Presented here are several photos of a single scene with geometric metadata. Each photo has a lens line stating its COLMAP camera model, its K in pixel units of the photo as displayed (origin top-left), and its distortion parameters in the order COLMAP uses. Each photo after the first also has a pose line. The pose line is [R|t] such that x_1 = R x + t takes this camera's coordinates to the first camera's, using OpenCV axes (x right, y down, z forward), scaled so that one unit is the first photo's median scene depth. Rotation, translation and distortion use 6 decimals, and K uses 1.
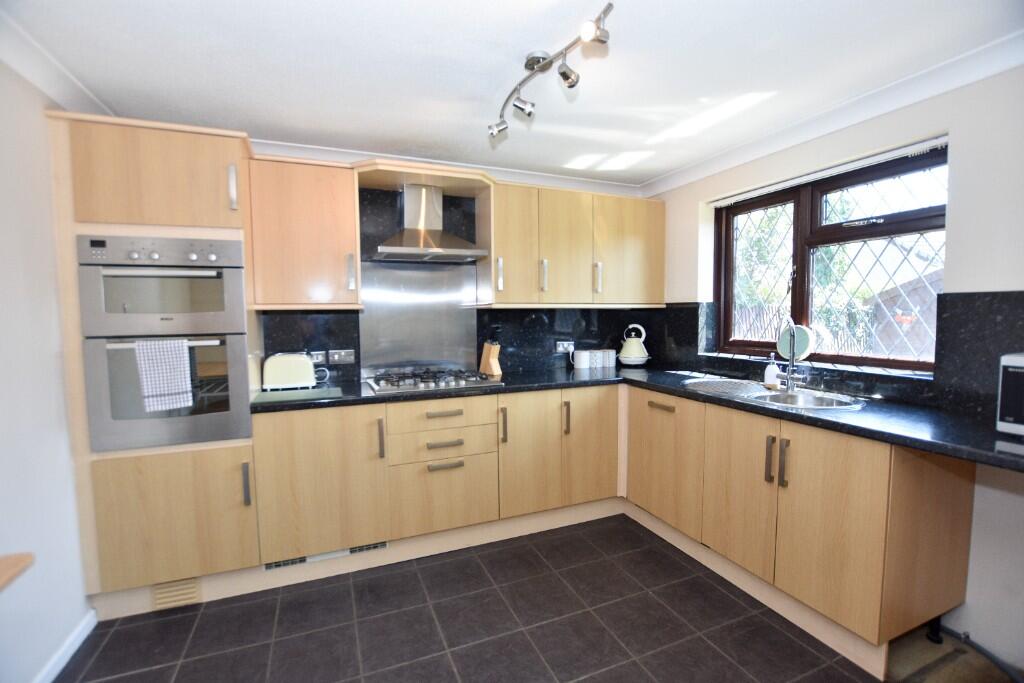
lens RADIAL K [[454.1, 0, 512.0], [0, 454.1, 341.5], [0, 0, 1]] dist [-0.000499, -0.000123]
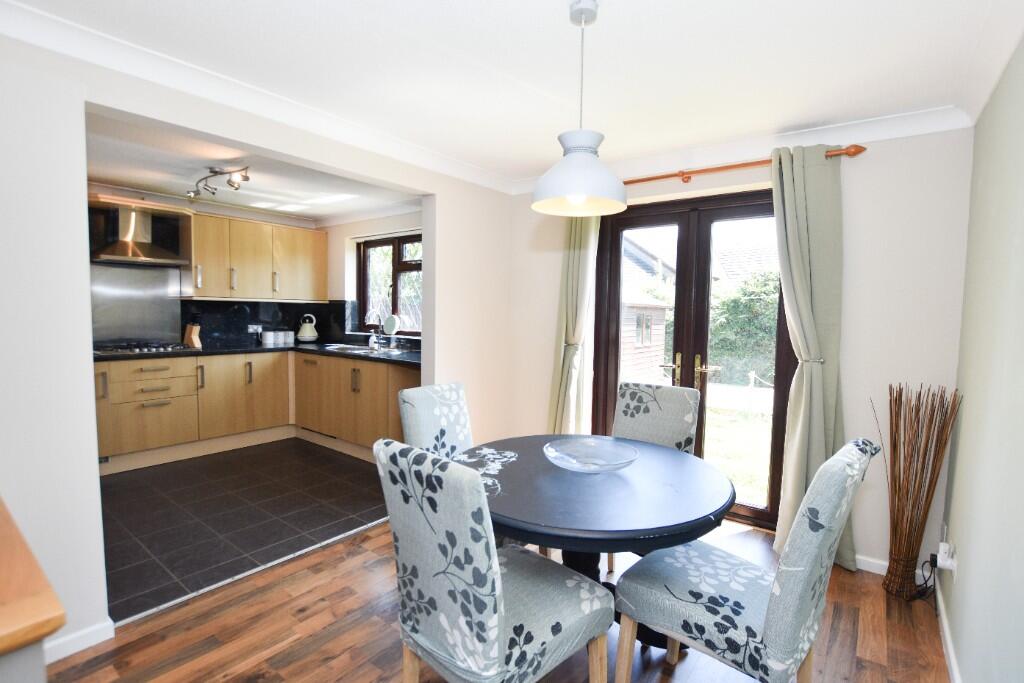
lens RADIAL K [[480.3, 0, 488.4], [0, 480.3, 342.2], [0, 0, 1]] dist [-0.002569, -0.000524]
pose [[0.882910, -0.005737, 0.469507, 0.067201], [0.002504, 0.999969, 0.007511, 0.051858], [-0.469535, -0.005456, 0.882897, -0.771297]]
